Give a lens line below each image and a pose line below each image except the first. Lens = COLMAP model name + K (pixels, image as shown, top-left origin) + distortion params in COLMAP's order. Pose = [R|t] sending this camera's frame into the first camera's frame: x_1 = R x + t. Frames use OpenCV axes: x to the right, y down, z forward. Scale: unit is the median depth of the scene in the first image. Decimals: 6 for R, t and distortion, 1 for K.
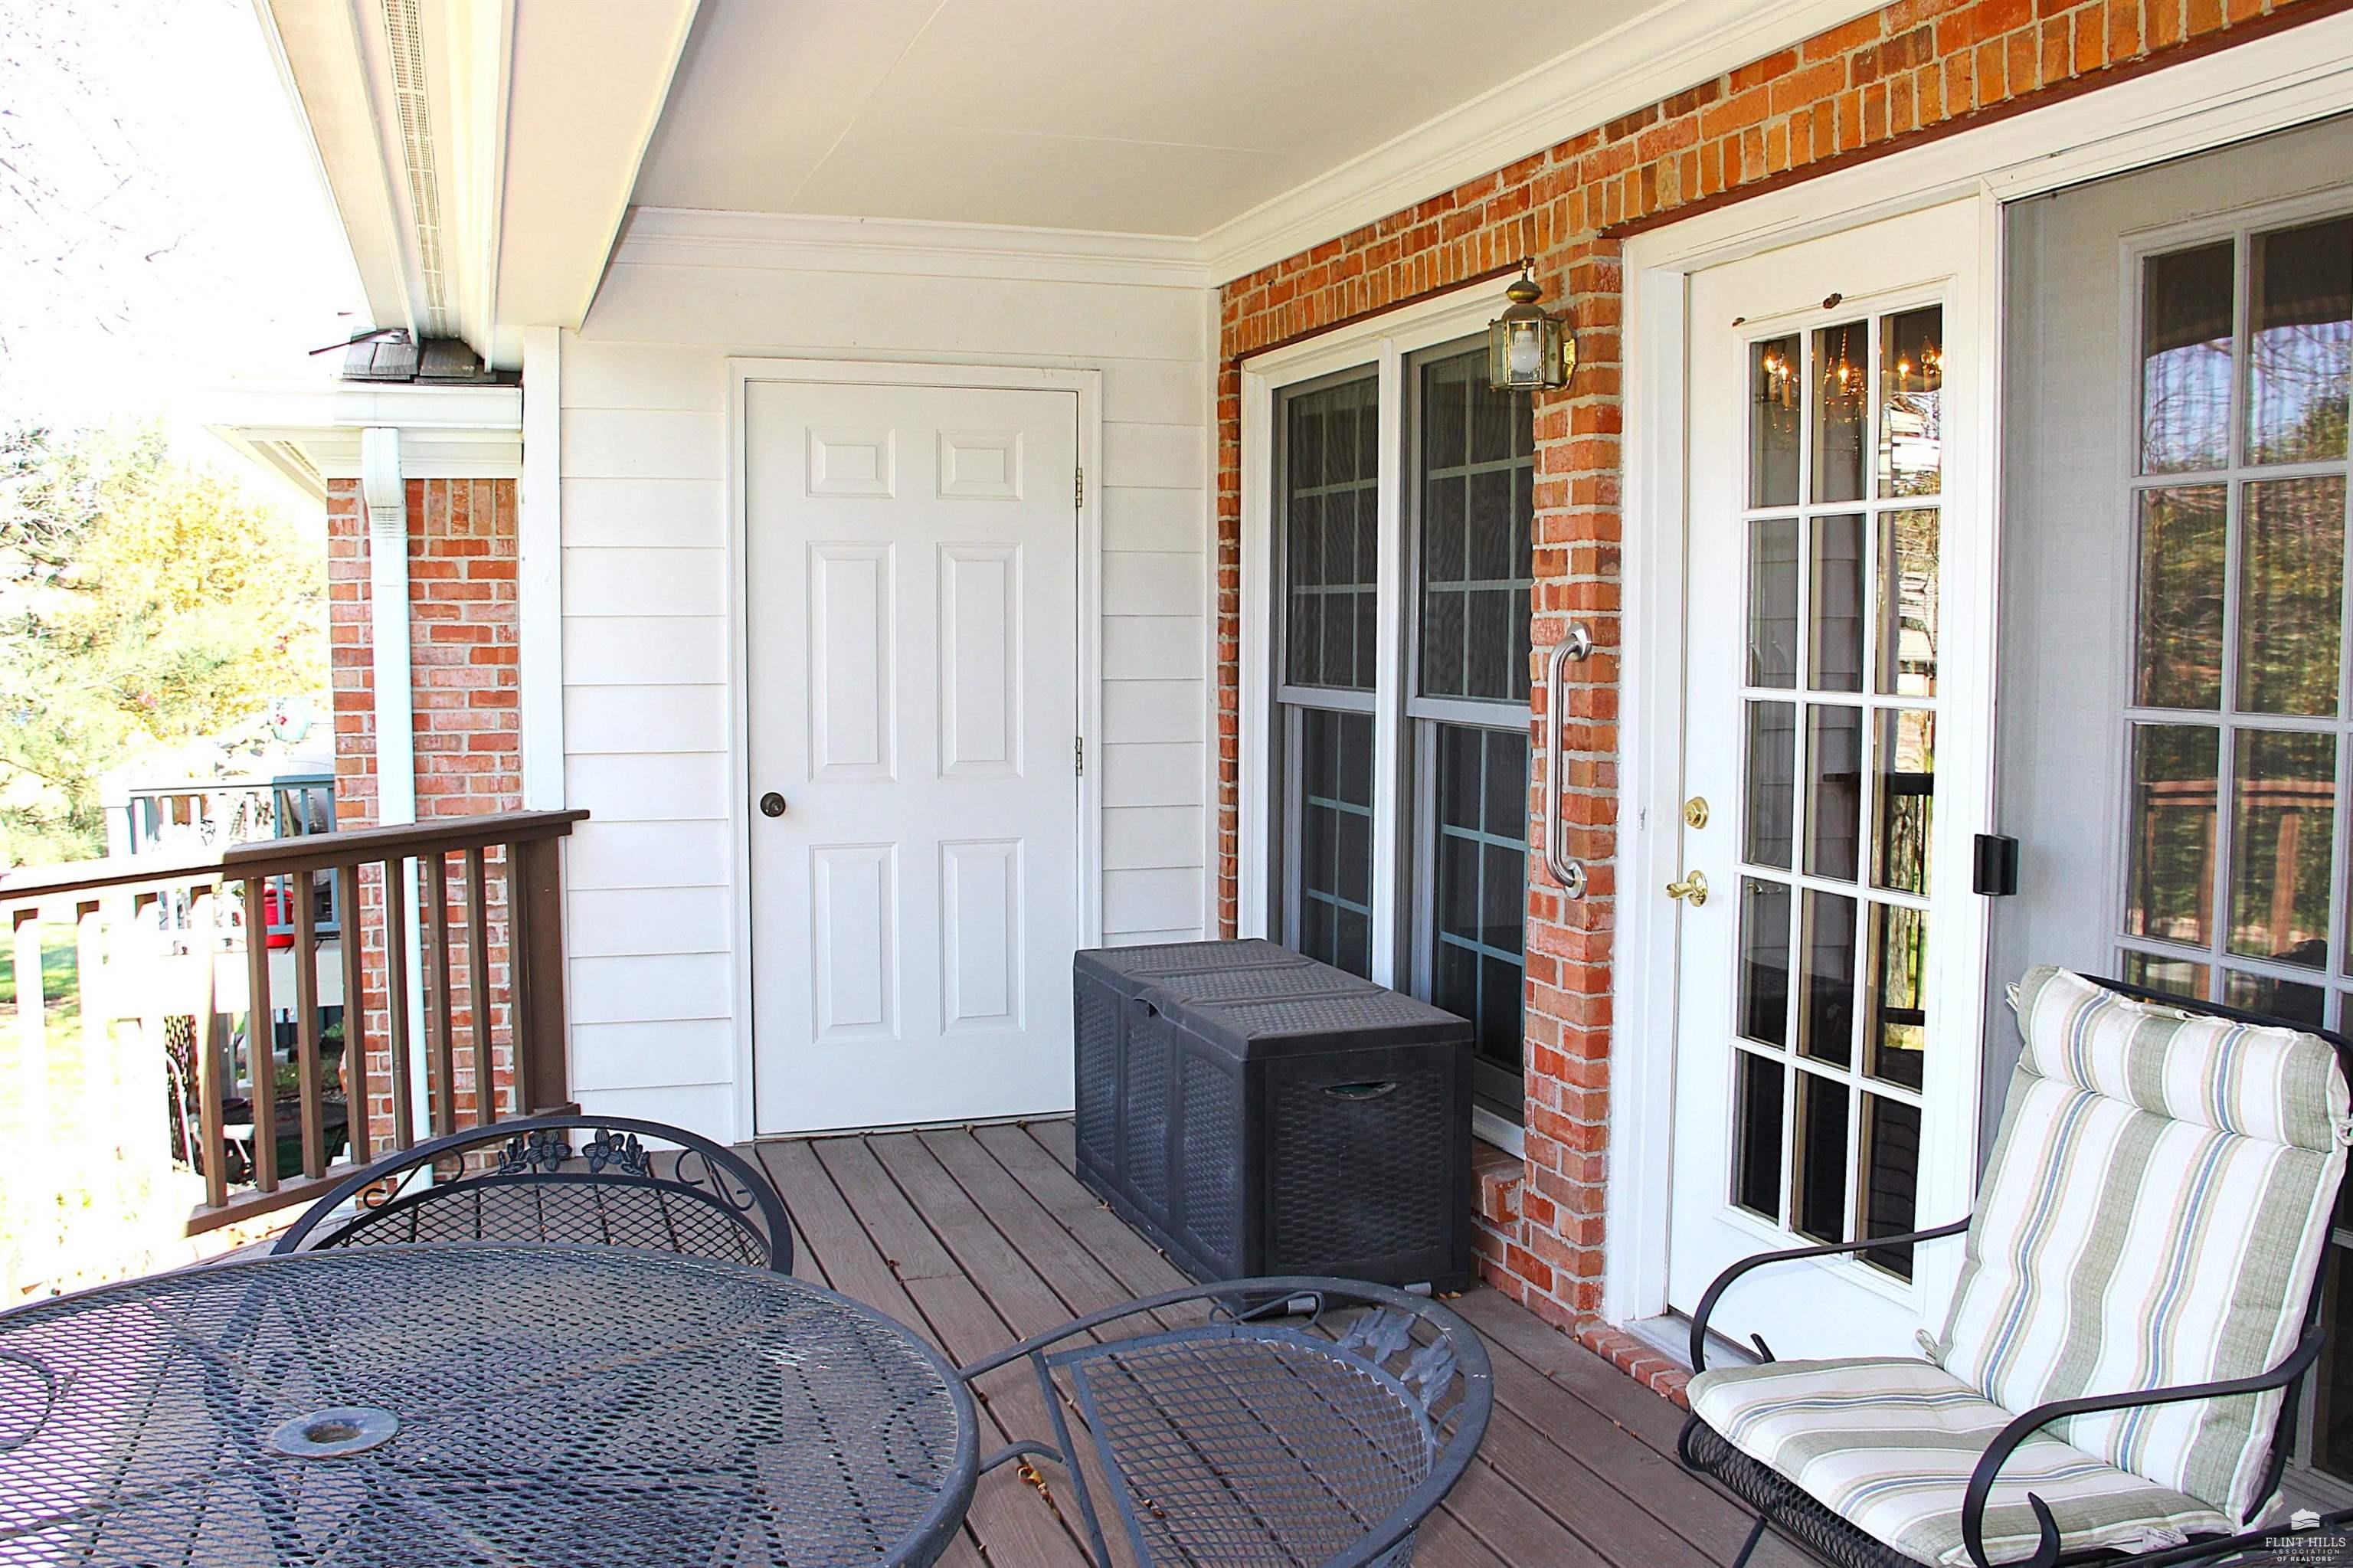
lens RADIAL K [[2065.5, 0, 1176.5], [0, 2065.5, 784.0], [0, 0, 1]] dist [-0.125617, 0.127184]
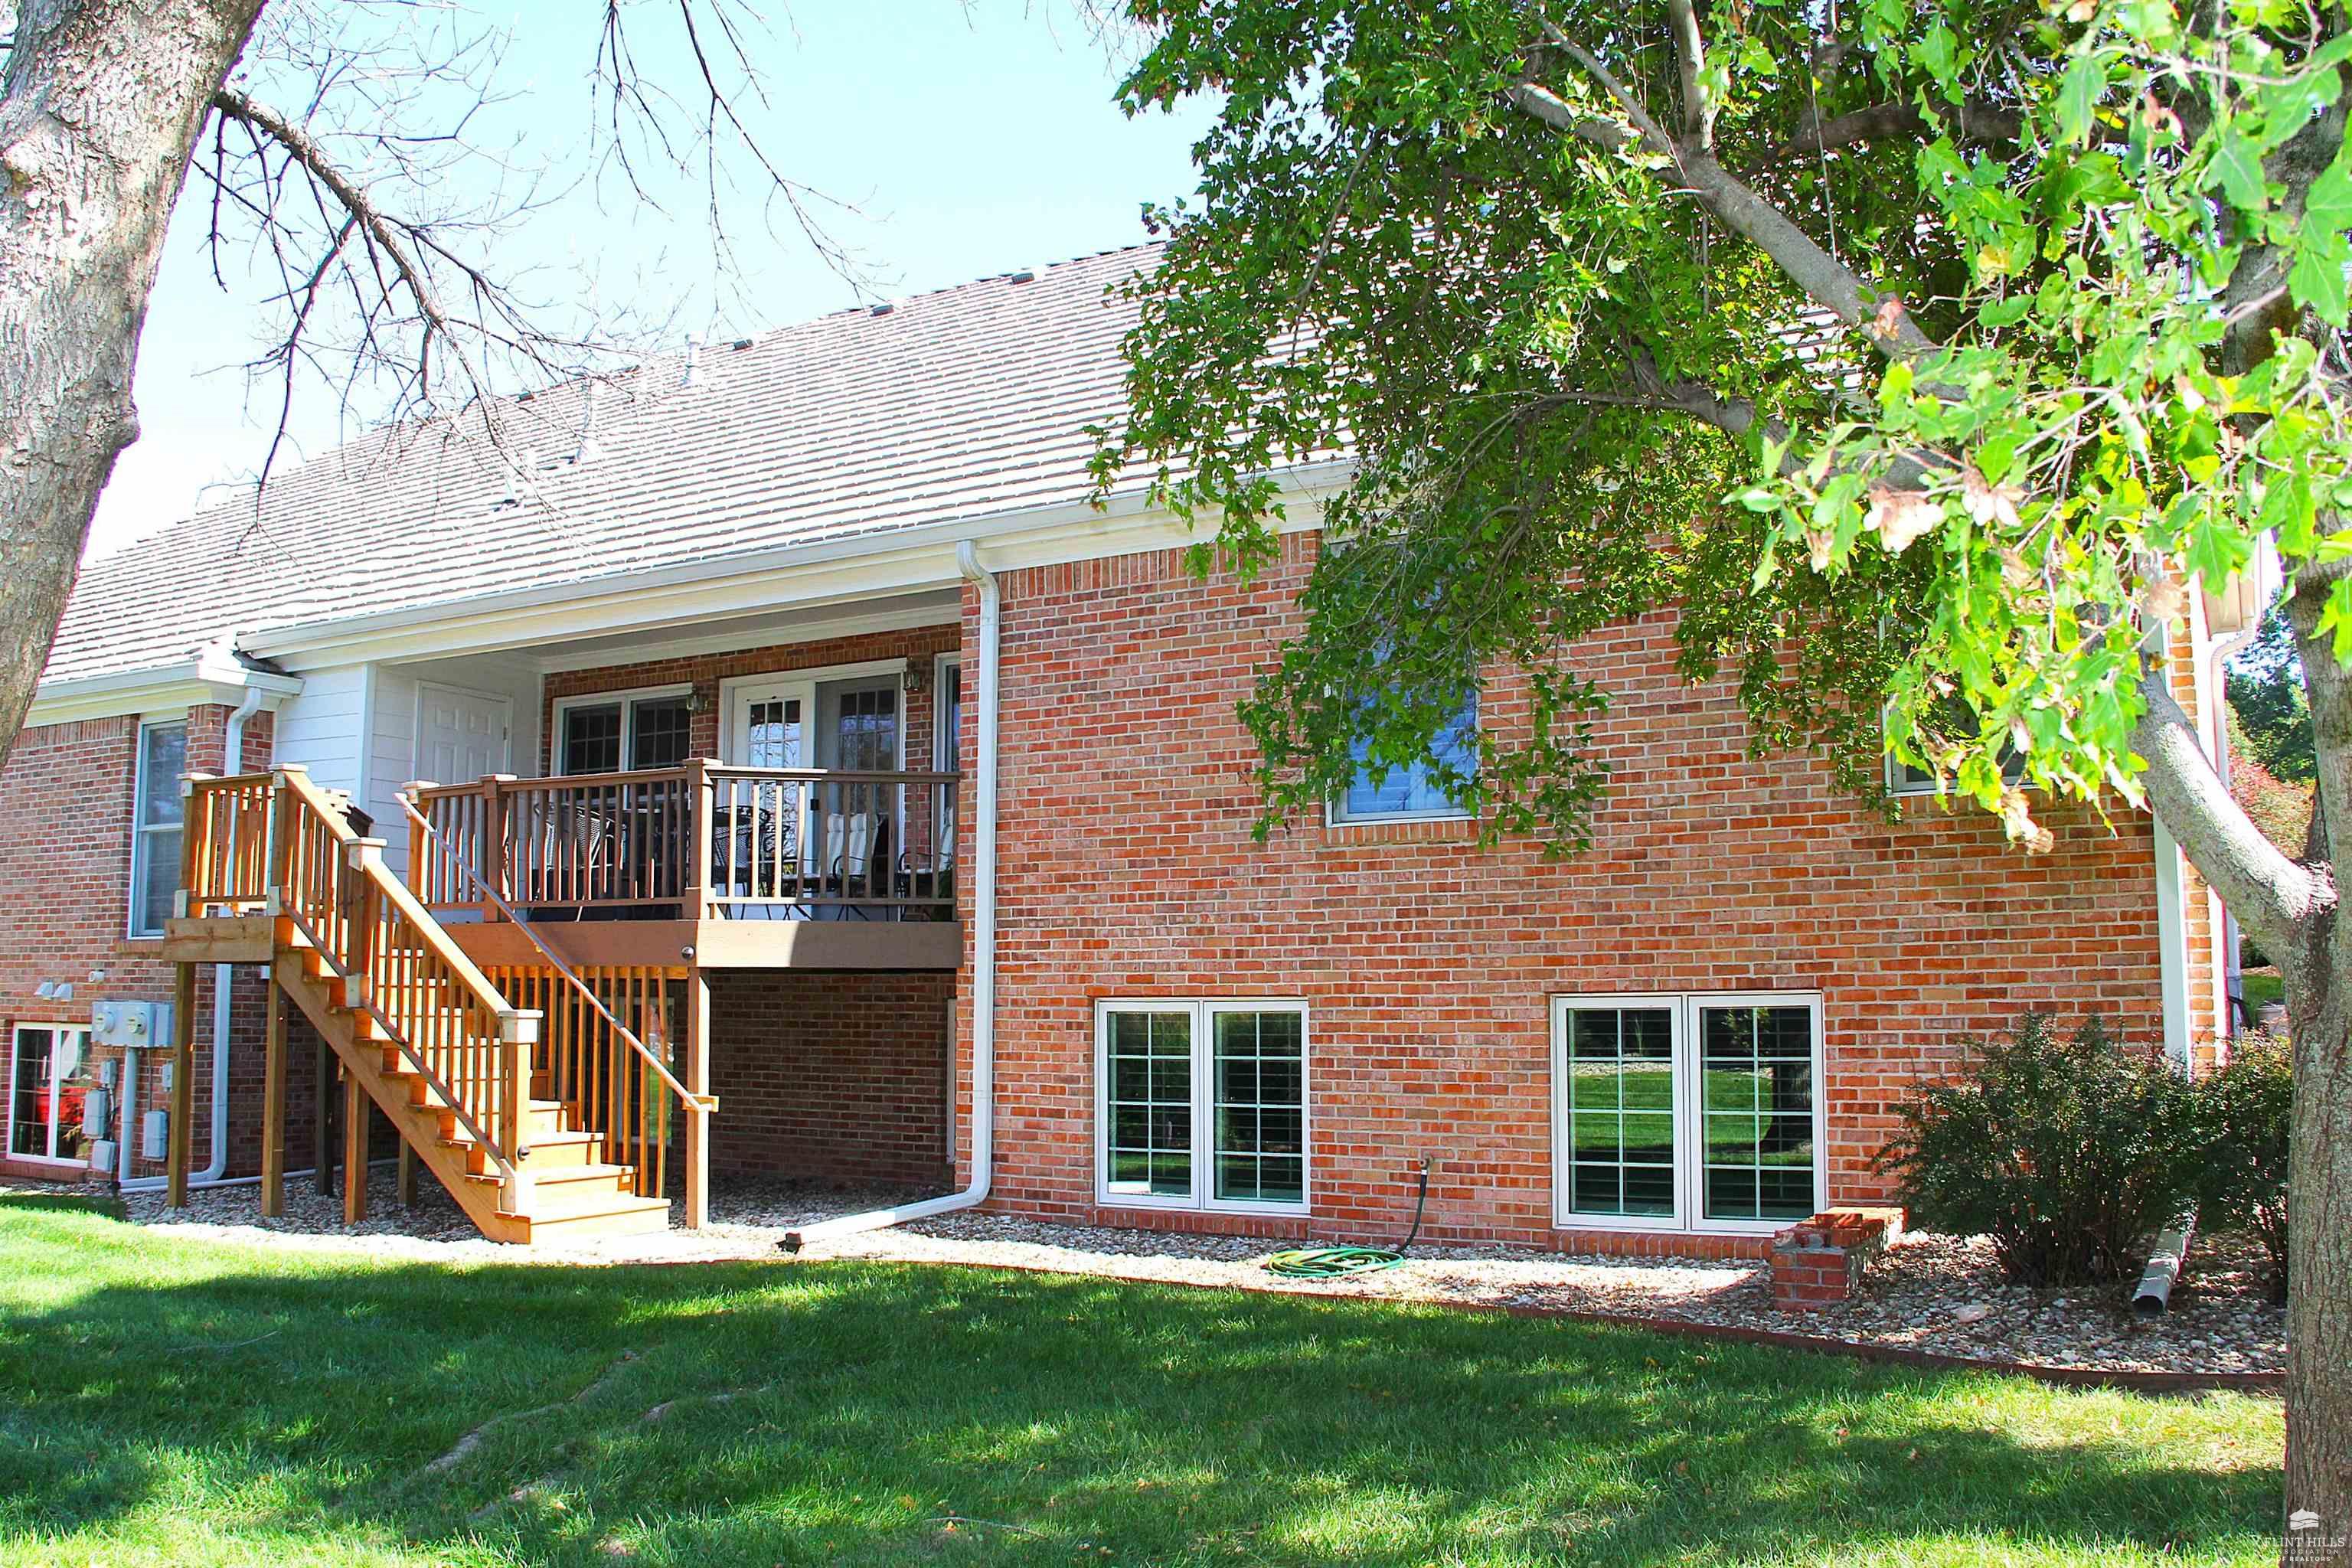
lens RADIAL K [[2064.5, 0, 1176.0], [0, 2064.5, 784.0], [0, 0, 1]] dist [-0.125617, 0.127184]
pose [[0.755667, 0.079498, 0.650114, -1.918273], [0.051864, 0.982226, -0.180393, 0.810879], [-0.652900, 0.170035, 0.738113, -2.890803]]
